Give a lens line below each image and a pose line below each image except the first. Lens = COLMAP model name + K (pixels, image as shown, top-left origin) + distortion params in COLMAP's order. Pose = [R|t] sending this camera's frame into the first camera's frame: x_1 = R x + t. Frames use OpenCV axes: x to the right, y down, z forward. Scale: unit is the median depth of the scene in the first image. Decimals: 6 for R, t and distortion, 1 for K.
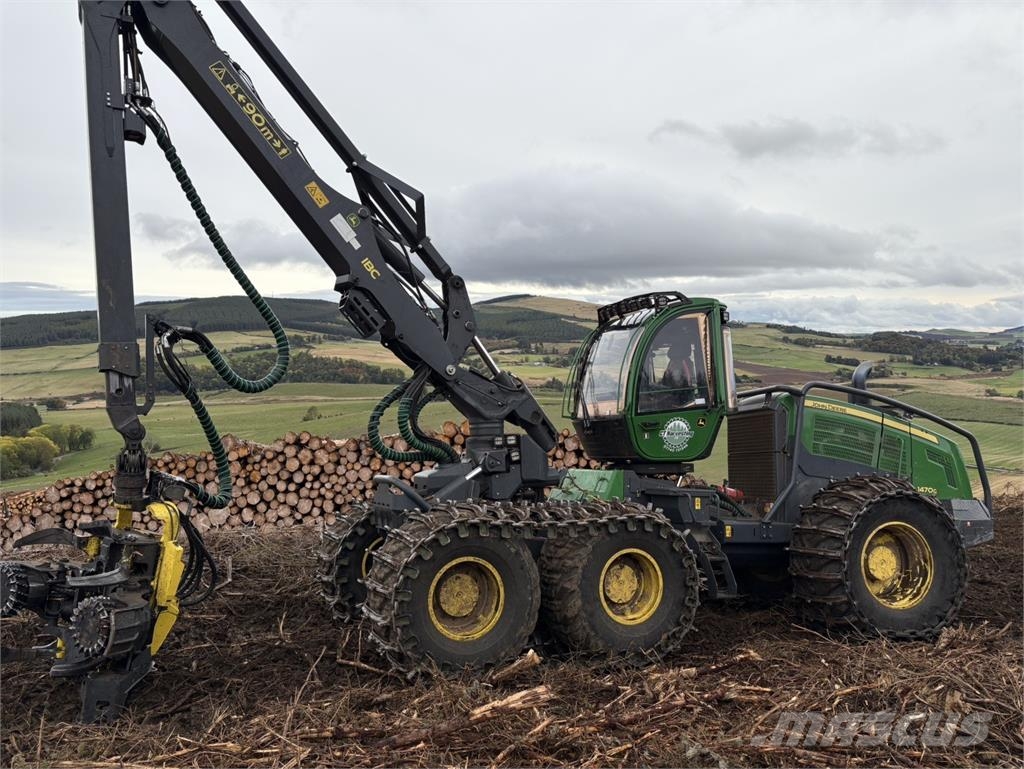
lens RADIAL K [[770.2, 0, 509.0], [0, 770.2, 383.2], [0, 0, 1]] dist [0.048211, -0.047630]
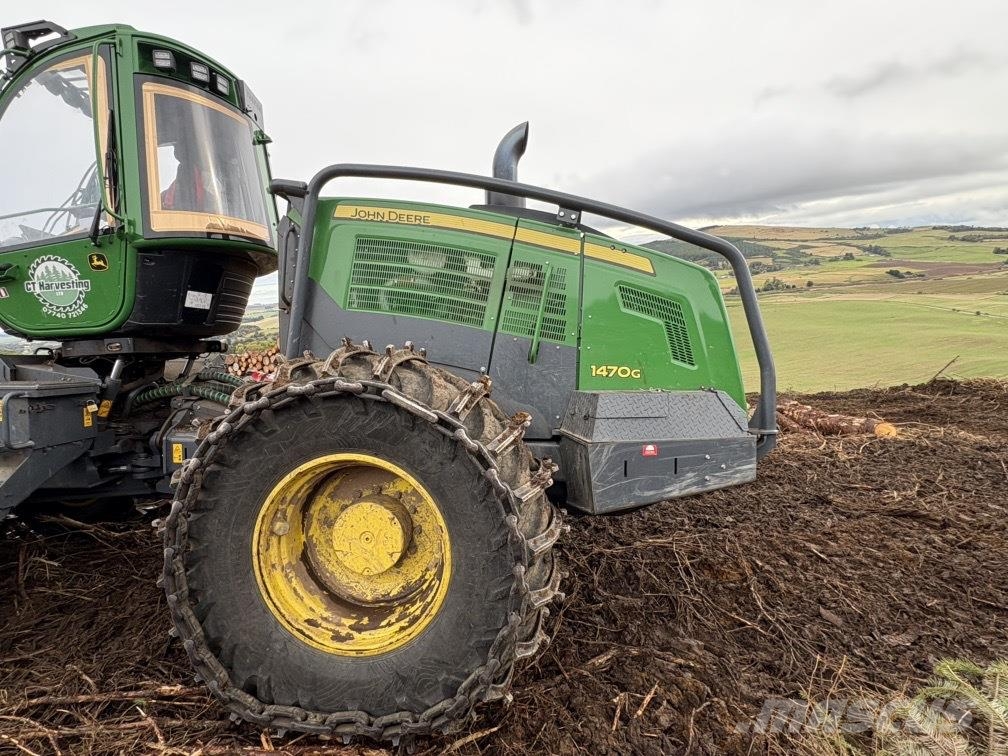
lens RADIAL K [[509.9, 0, 503.1], [0, 509.9, 379.3], [0, 0, 1]] dist [0.004703, -0.002505]
pose [[0.930427, -0.014361, -0.366197, 0.669047], [0.069948, 0.987821, 0.138985, 0.106015], [0.359741, -0.154930, 0.920099, 0.779511]]
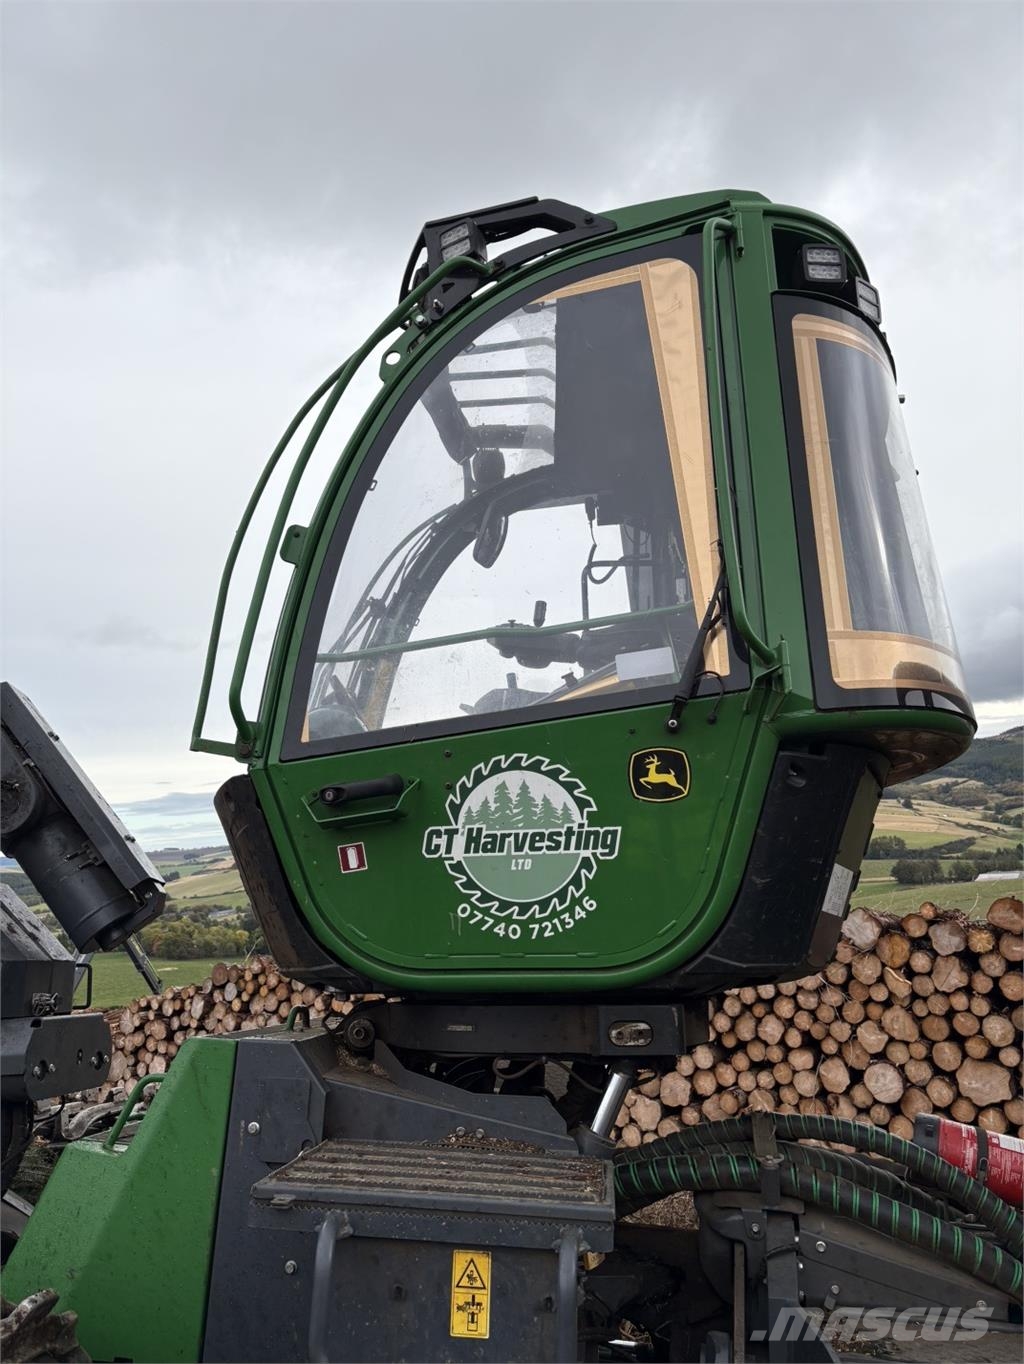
lens RADIAL K [[1026.0, 0, 504.6], [0, 1026.0, 682.4], [0, 0, 1]] dist [0.048211, -0.047630]
pose [[0.874513, -0.125148, -0.468577, 0.344489], [0.042473, 0.982185, -0.183055, 0.074693], [0.483138, 0.140182, 0.864249, 0.790168]]
